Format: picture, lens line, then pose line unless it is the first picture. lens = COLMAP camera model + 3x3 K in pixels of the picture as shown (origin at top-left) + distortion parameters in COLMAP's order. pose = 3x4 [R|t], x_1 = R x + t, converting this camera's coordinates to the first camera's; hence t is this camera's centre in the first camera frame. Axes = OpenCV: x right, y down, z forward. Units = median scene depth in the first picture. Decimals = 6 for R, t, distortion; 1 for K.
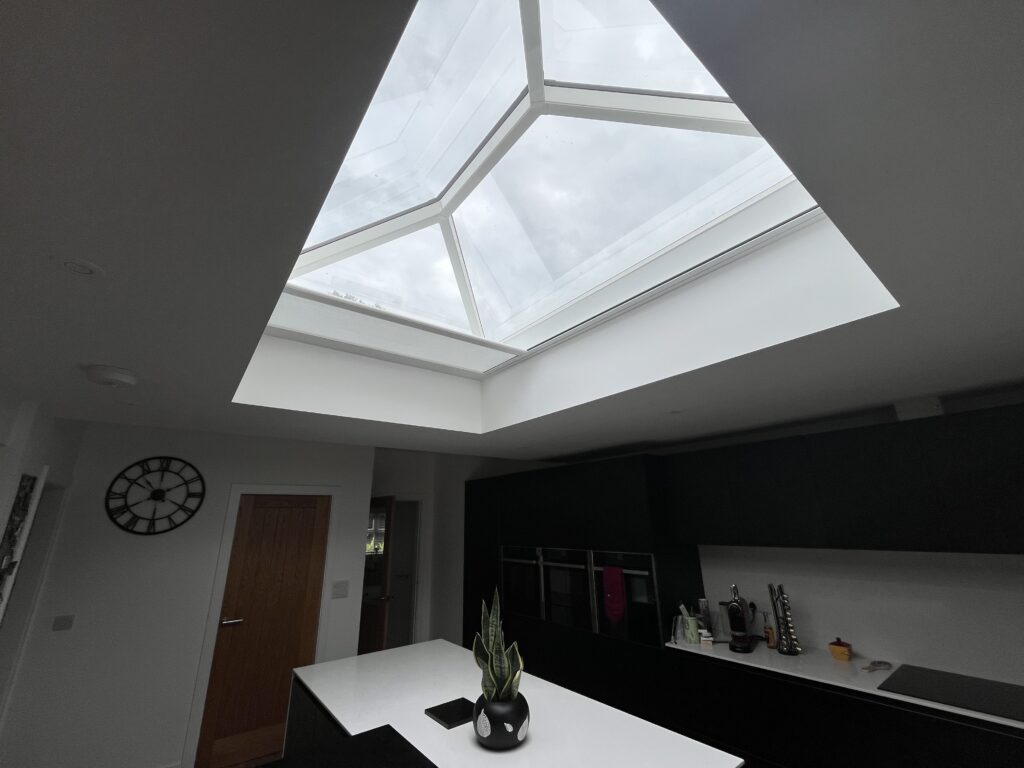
lens RADIAL K [[421.3, 0, 512.0], [0, 421.3, 384.0], [0, 0, 1]] dist [-0.001324, -0.000594]
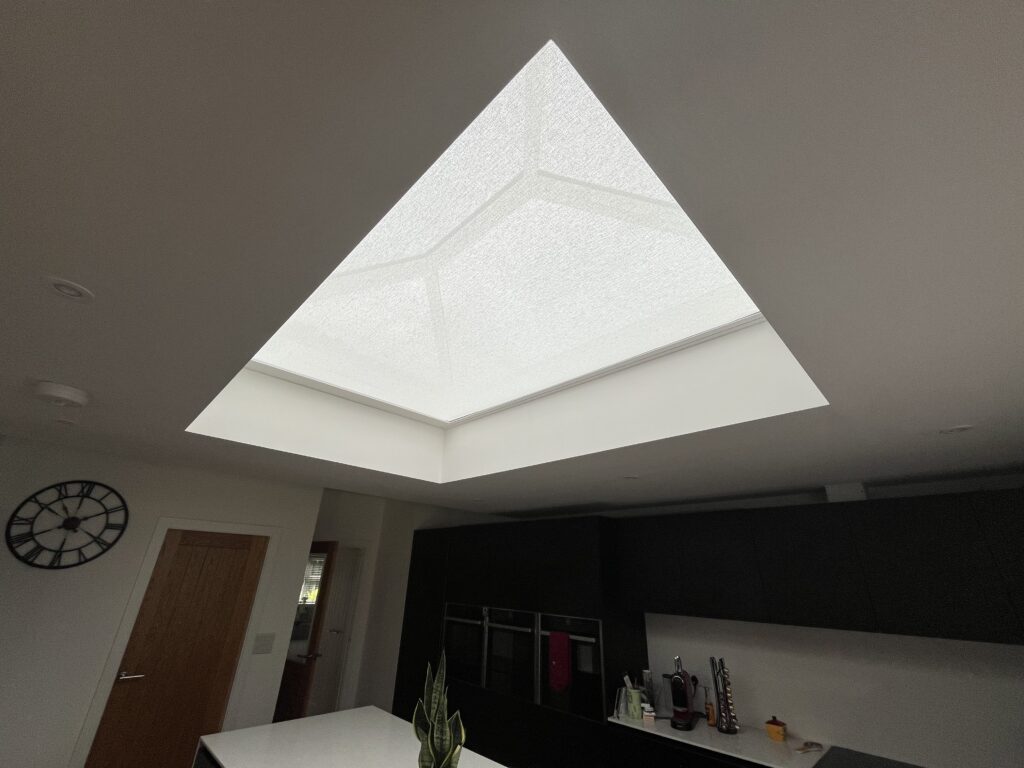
lens RADIAL K [[421.3, 0, 512.0], [0, 421.3, 384.0], [0, 0, 1]] dist [-0.001324, -0.000594]
pose [[0.990653, 0.100727, 0.091979, -0.021522], [-0.089527, 0.988887, -0.118693, -0.010650], [-0.102912, 0.109349, 0.988662, -0.022019]]
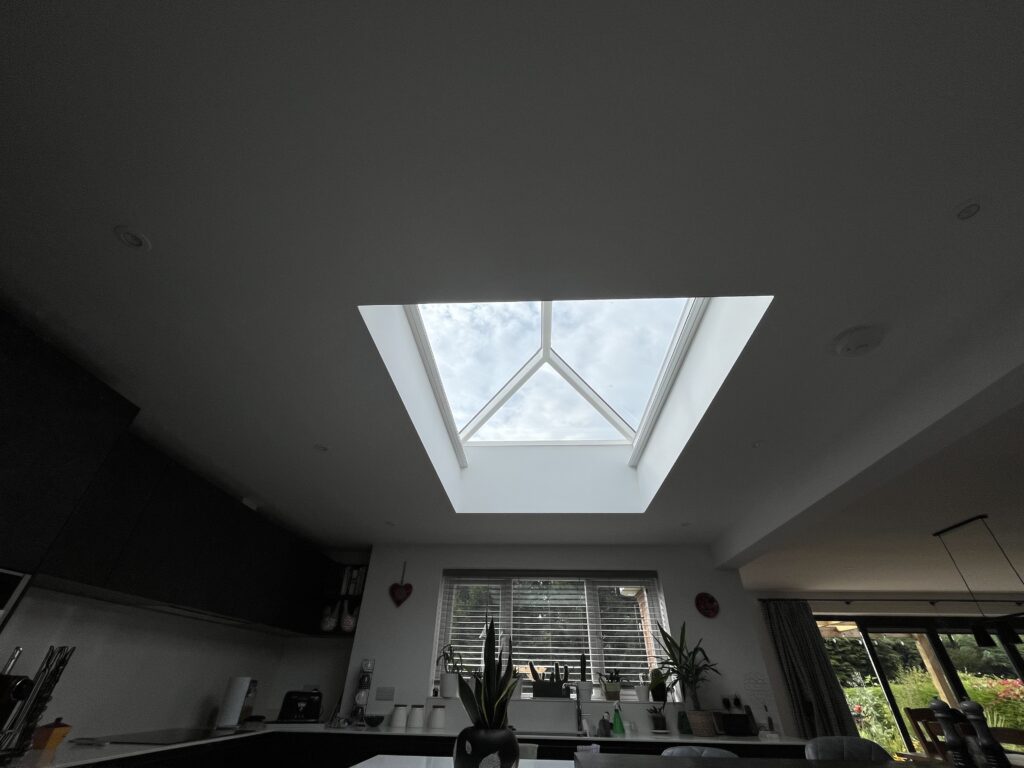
lens RADIAL K [[421.3, 0, 512.0], [0, 421.3, 384.0], [0, 0, 1]] dist [-0.001324, -0.000594]
pose [[-0.763630, 0.379681, 0.522218, -0.432823], [-0.204447, 0.625006, -0.753372, 0.505931], [-0.612430, -0.682063, -0.399648, 0.980686]]
